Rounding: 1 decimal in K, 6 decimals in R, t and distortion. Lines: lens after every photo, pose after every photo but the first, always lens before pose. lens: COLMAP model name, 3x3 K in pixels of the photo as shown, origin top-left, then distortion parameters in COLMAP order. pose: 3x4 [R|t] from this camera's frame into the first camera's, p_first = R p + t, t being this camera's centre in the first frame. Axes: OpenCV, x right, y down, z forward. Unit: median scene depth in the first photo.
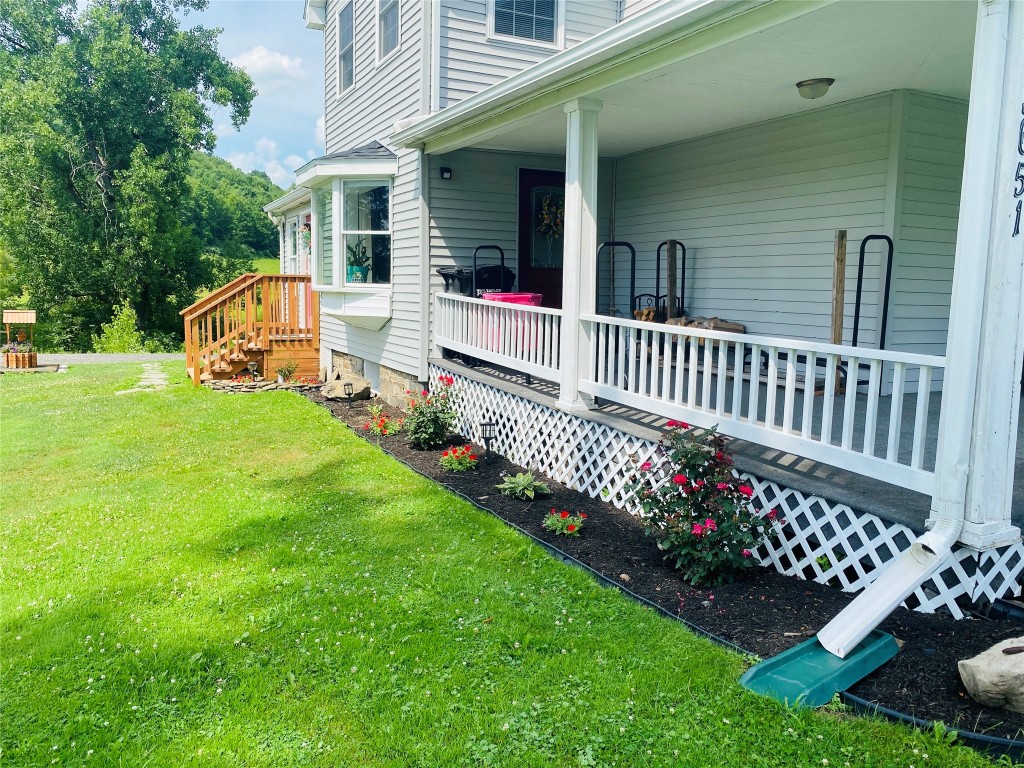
lens RADIAL K [[766.5, 0, 512.0], [0, 766.5, 384.0], [0, 0, 1]] dist [0.003435, -0.048770]
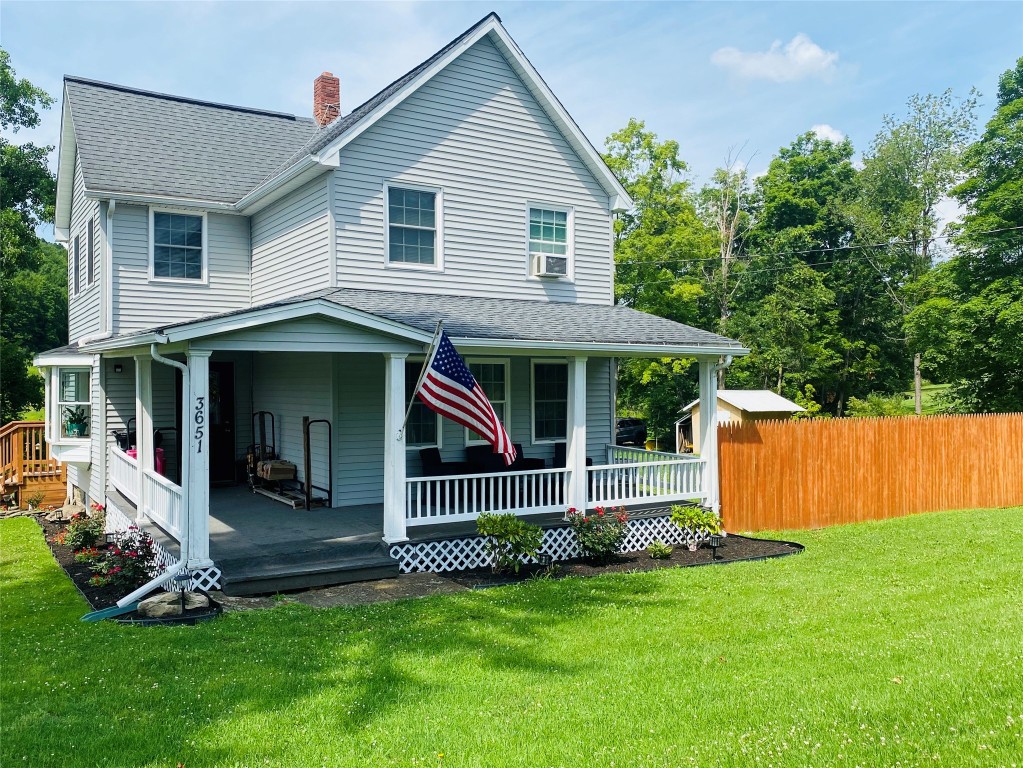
lens RADIAL K [[867.2, 0, 515.6], [0, 867.2, 386.7], [0, 0, 1]] dist [0.080485, -0.147383]
pose [[0.994362, -0.020393, 0.104056, 0.341375], [0.033204, 0.991862, -0.122914, 0.000078], [-0.100703, 0.125676, 0.986947, -0.521800]]
